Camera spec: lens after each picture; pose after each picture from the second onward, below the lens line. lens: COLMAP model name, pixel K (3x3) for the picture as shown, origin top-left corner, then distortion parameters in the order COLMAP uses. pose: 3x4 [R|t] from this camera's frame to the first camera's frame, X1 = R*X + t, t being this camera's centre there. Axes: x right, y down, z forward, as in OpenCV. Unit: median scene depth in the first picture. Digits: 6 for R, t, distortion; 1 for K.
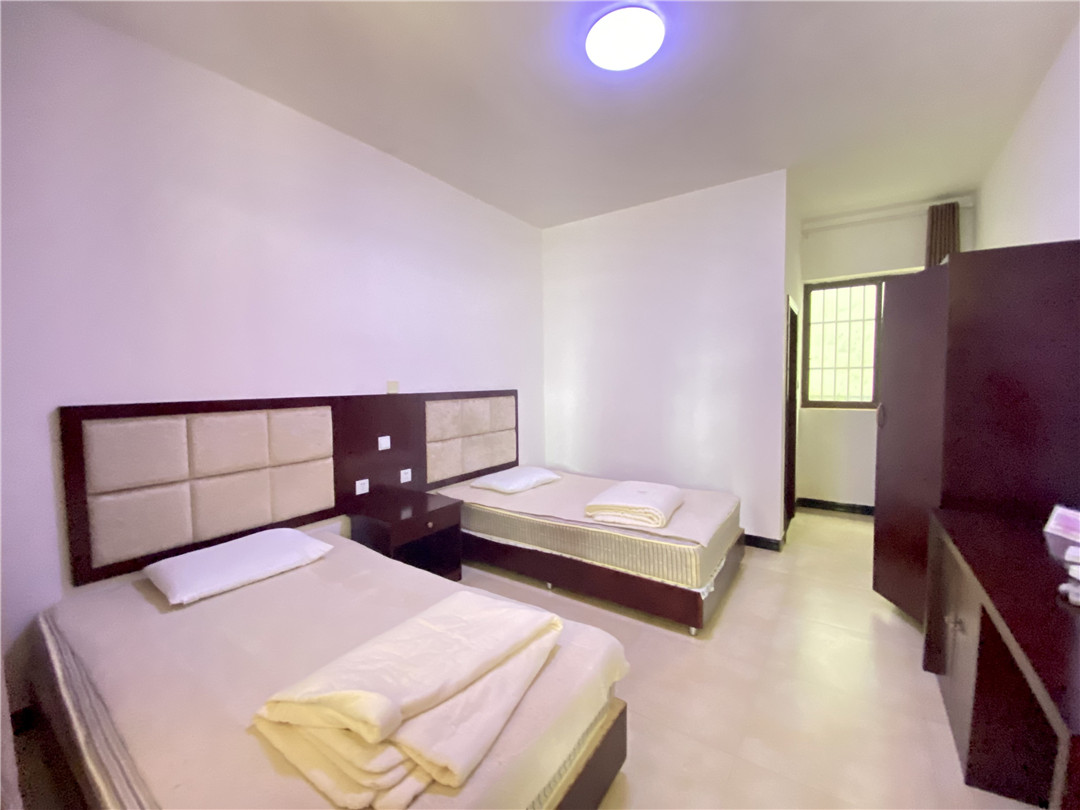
lens RADIAL K [[441.9, 0, 540.1], [0, 441.9, 403.7], [0, 0, 1]] dist [0.010365, -0.015881]
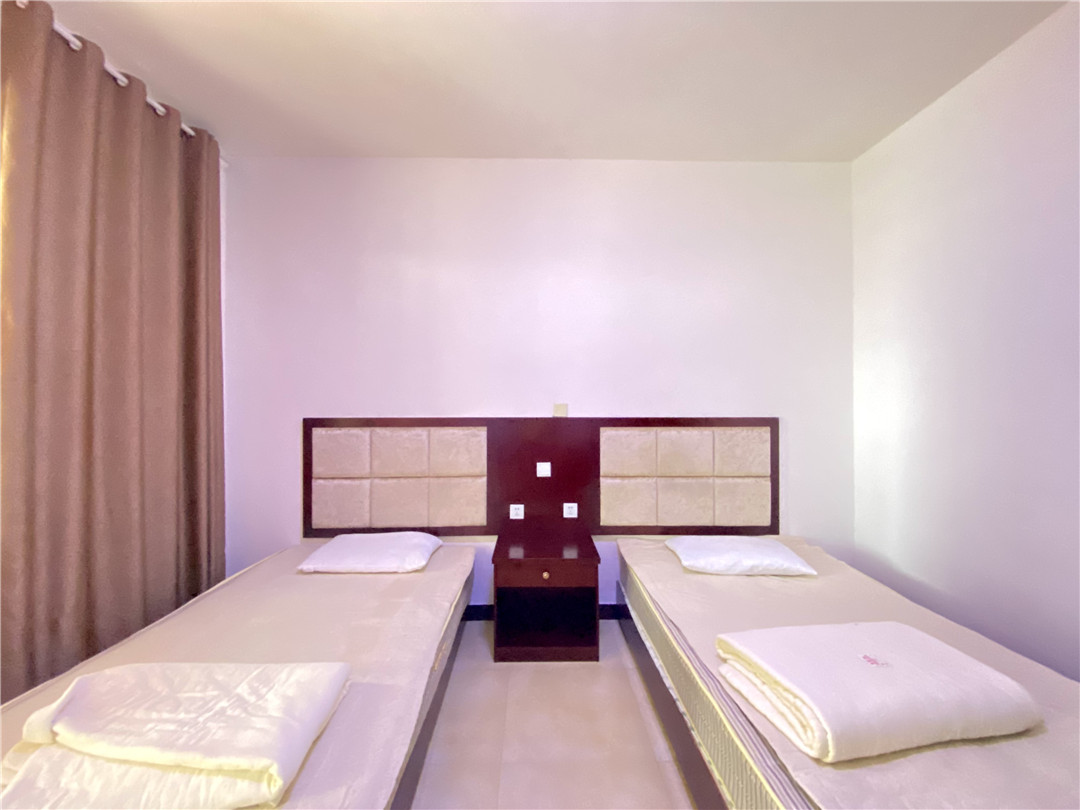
lens RADIAL K [[451.1, 0, 537.6], [0, 451.1, 391.3], [0, 0, 1]] dist [0.027270, -0.000163]
pose [[0.582441, 0.002285, -0.812869, 0.425563], [-0.050092, 0.998196, -0.033086, -0.045386], [0.811328, 0.059989, 0.581505, 0.442004]]
